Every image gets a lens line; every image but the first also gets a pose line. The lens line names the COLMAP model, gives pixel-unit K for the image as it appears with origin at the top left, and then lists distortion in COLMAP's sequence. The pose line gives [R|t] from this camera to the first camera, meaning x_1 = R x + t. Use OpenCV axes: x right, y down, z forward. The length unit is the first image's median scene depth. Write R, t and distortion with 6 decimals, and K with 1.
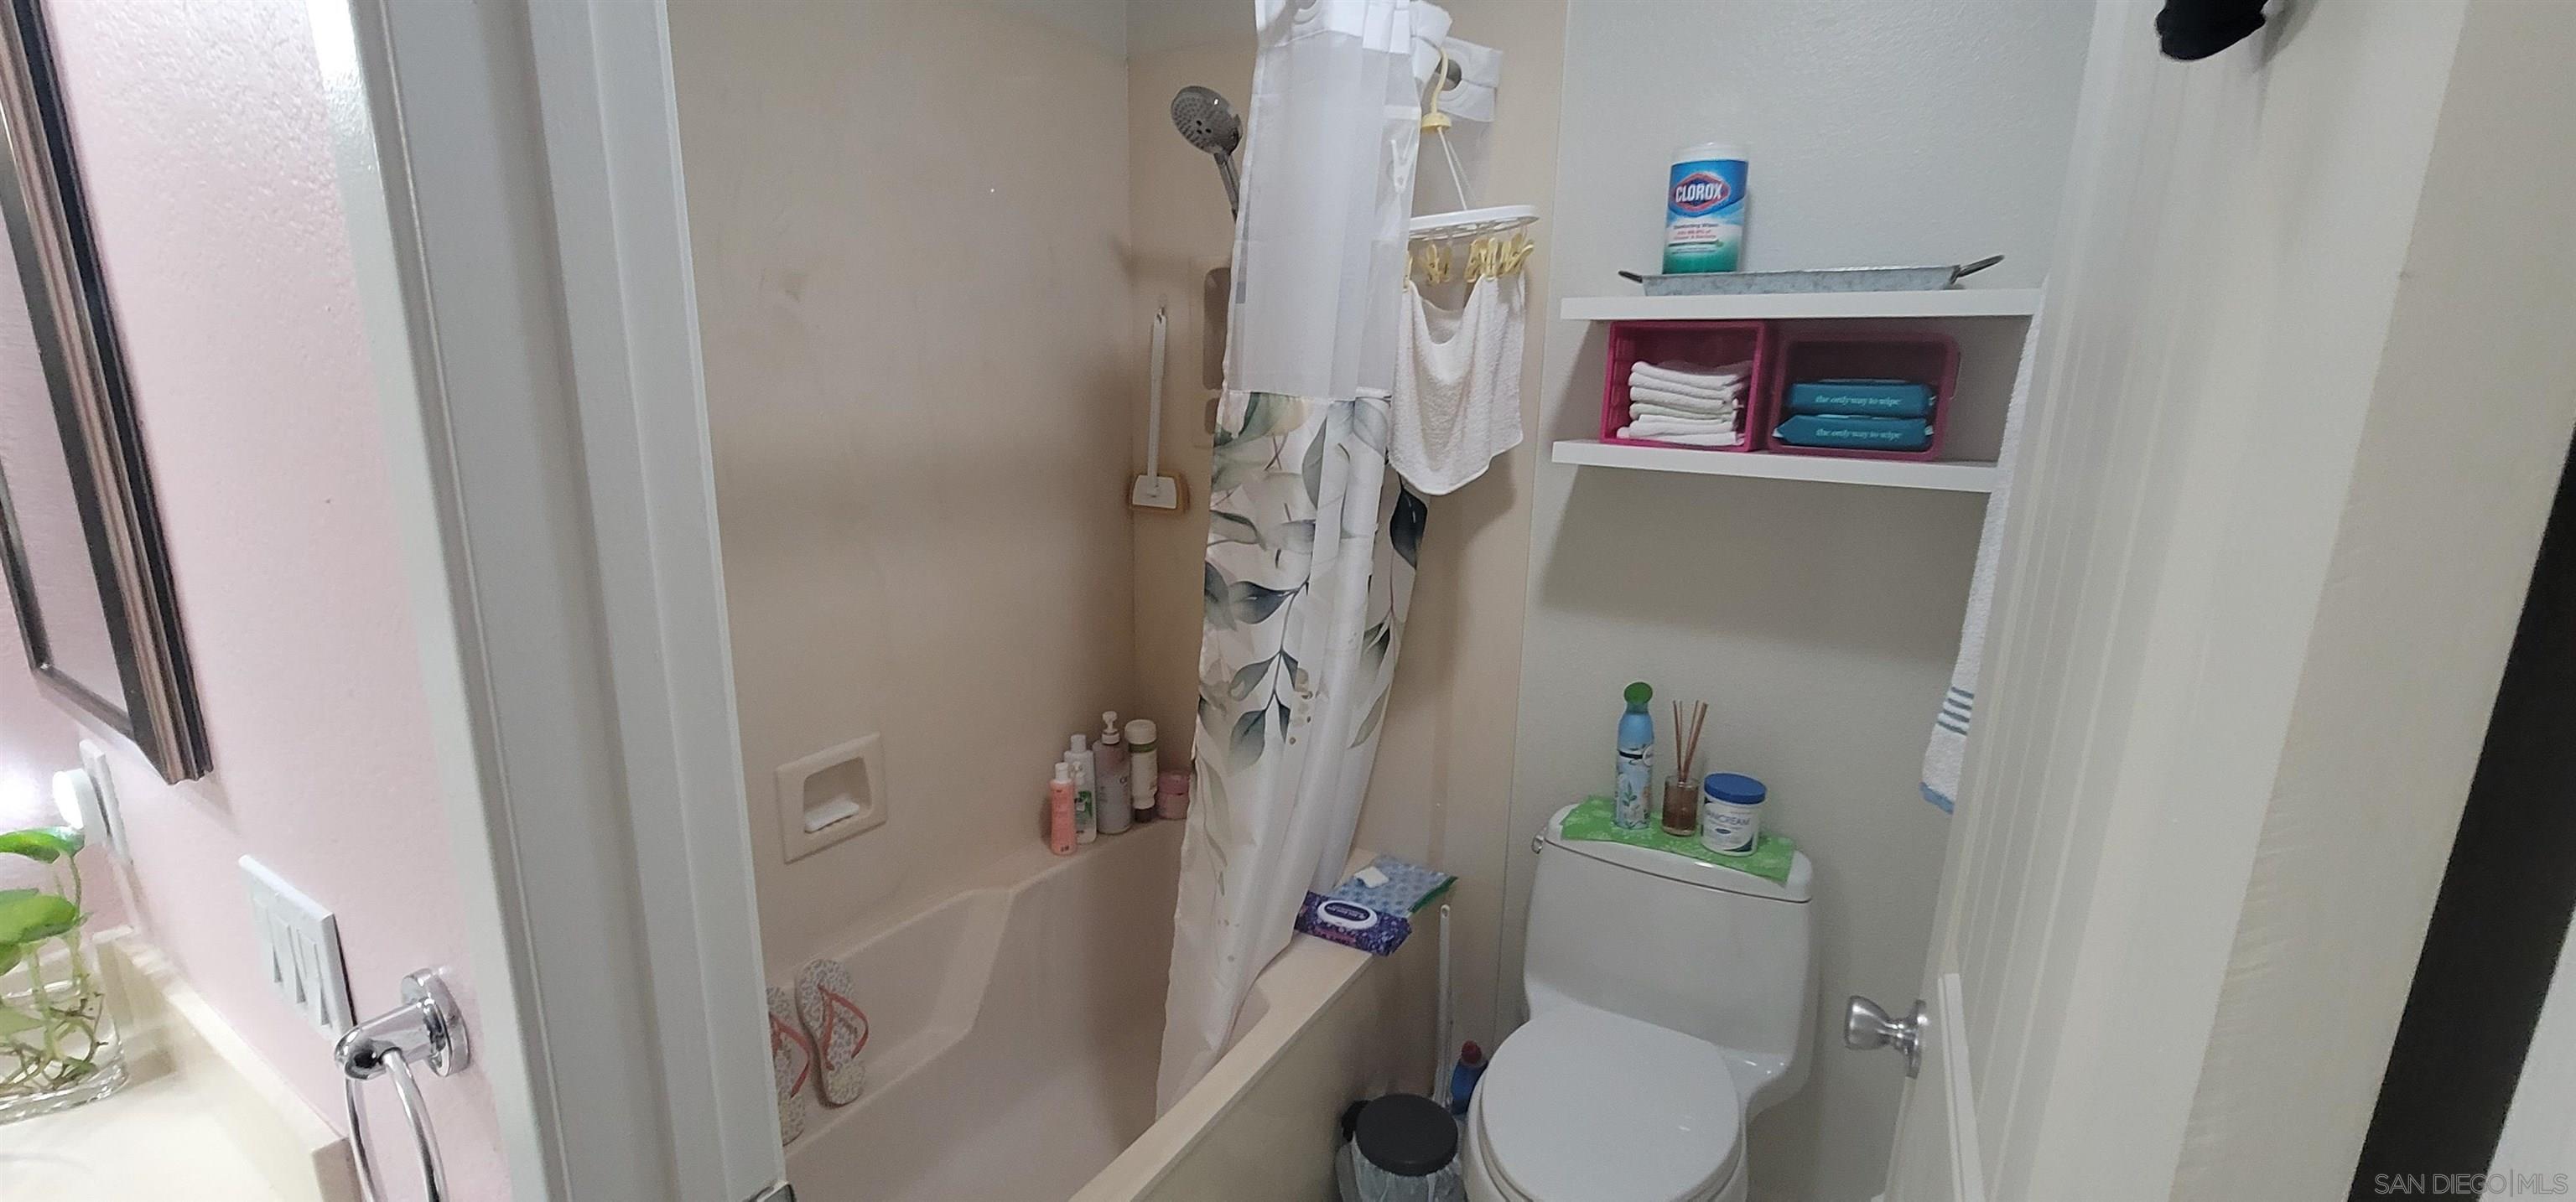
lens RADIAL K [[1056.5, 0, 1281.6], [0, 1056.5, 611.4], [0, 0, 1]] dist [0.000072, -0.000043]
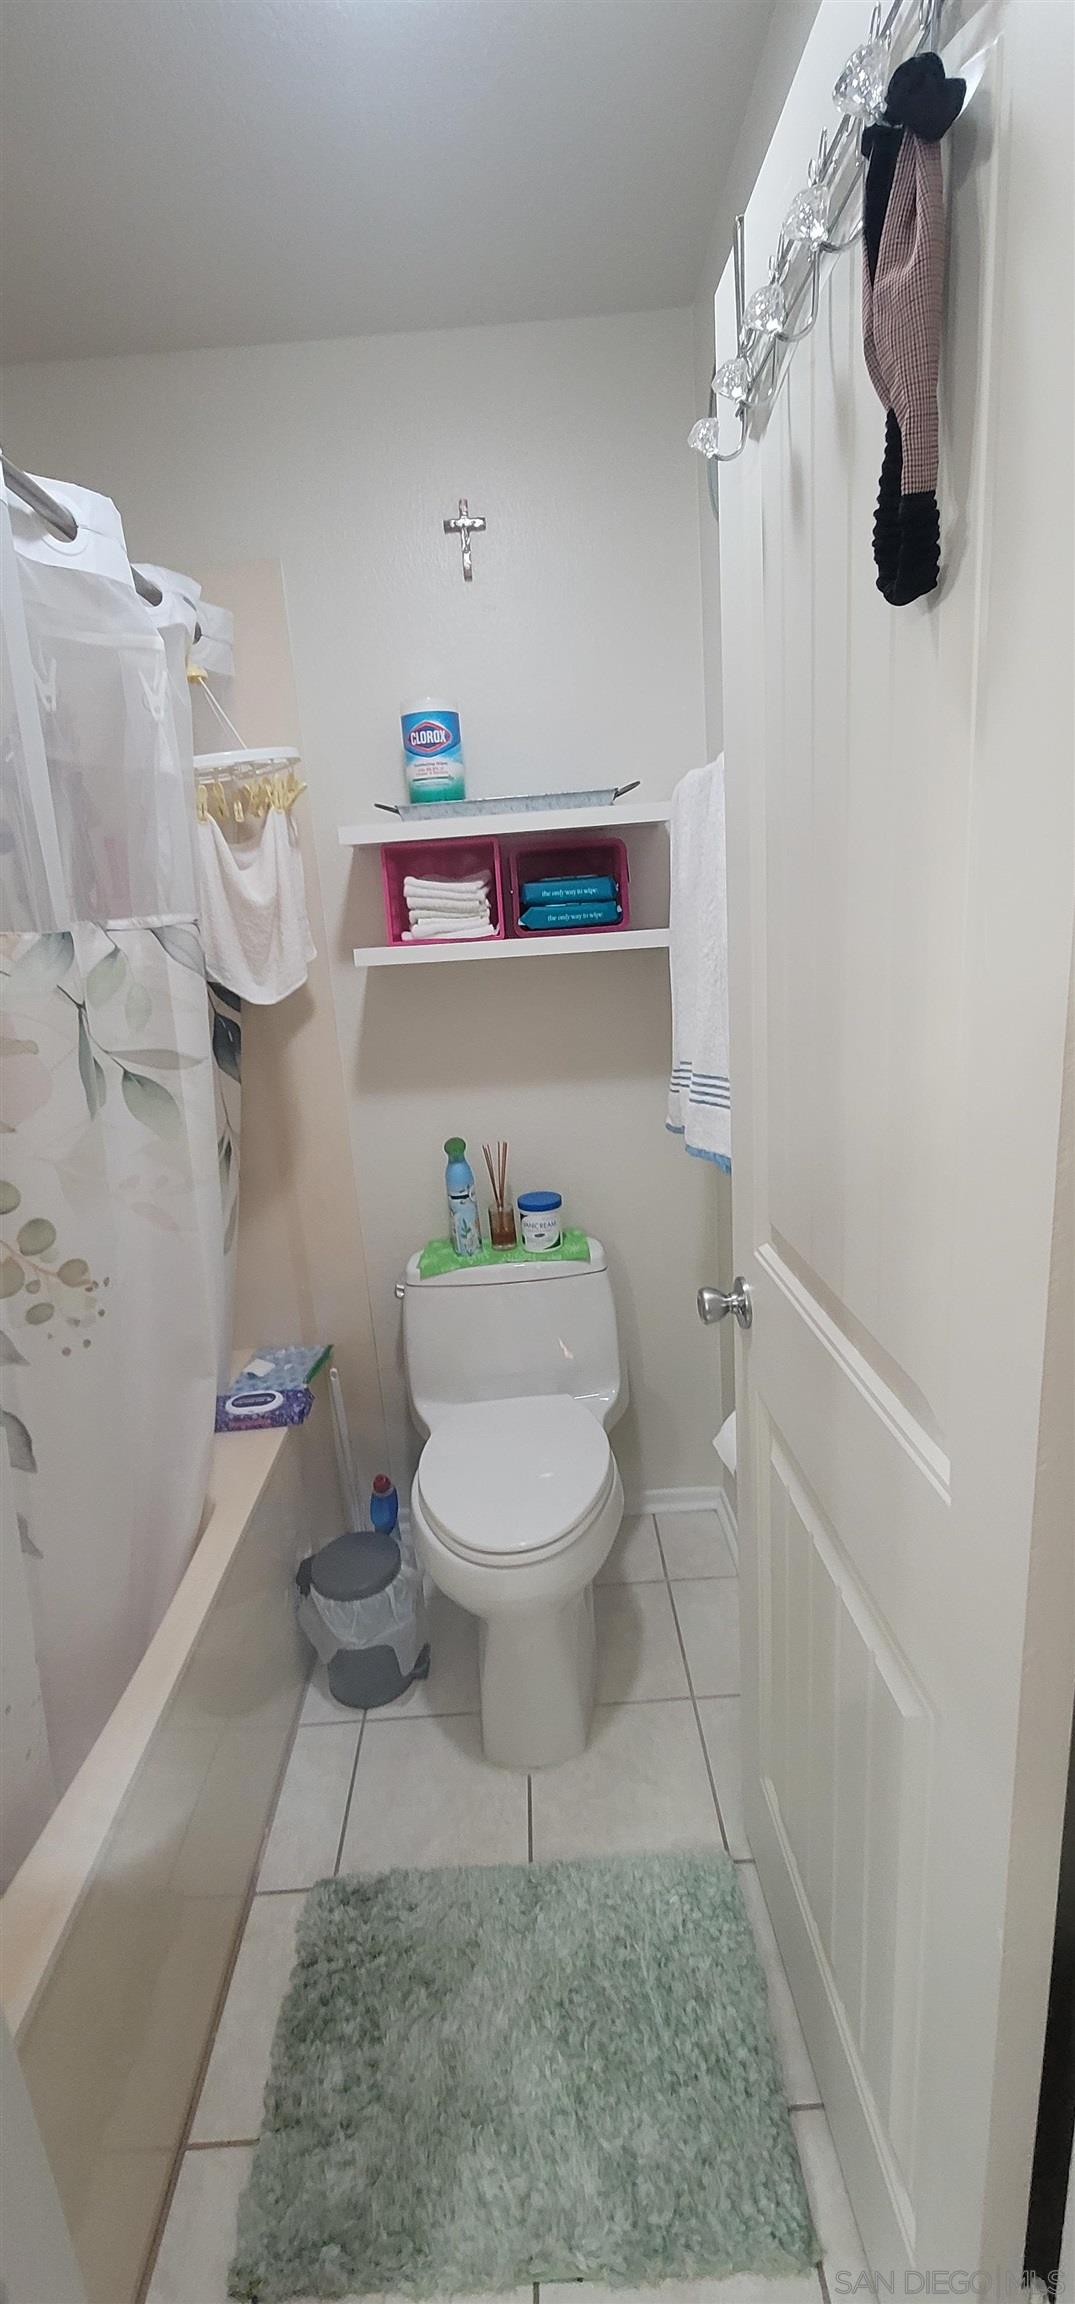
lens RADIAL K [[945.1, 0, 529.3], [0, 945.1, 1136.9], [0, 0, 1]] dist [0.000072, -0.000043]
pose [[0.848527, -0.201354, 0.489346, -0.135817], [0.202397, 0.977951, 0.051446, 0.029733], [-0.488915, 0.055389, 0.870571, -0.003391]]
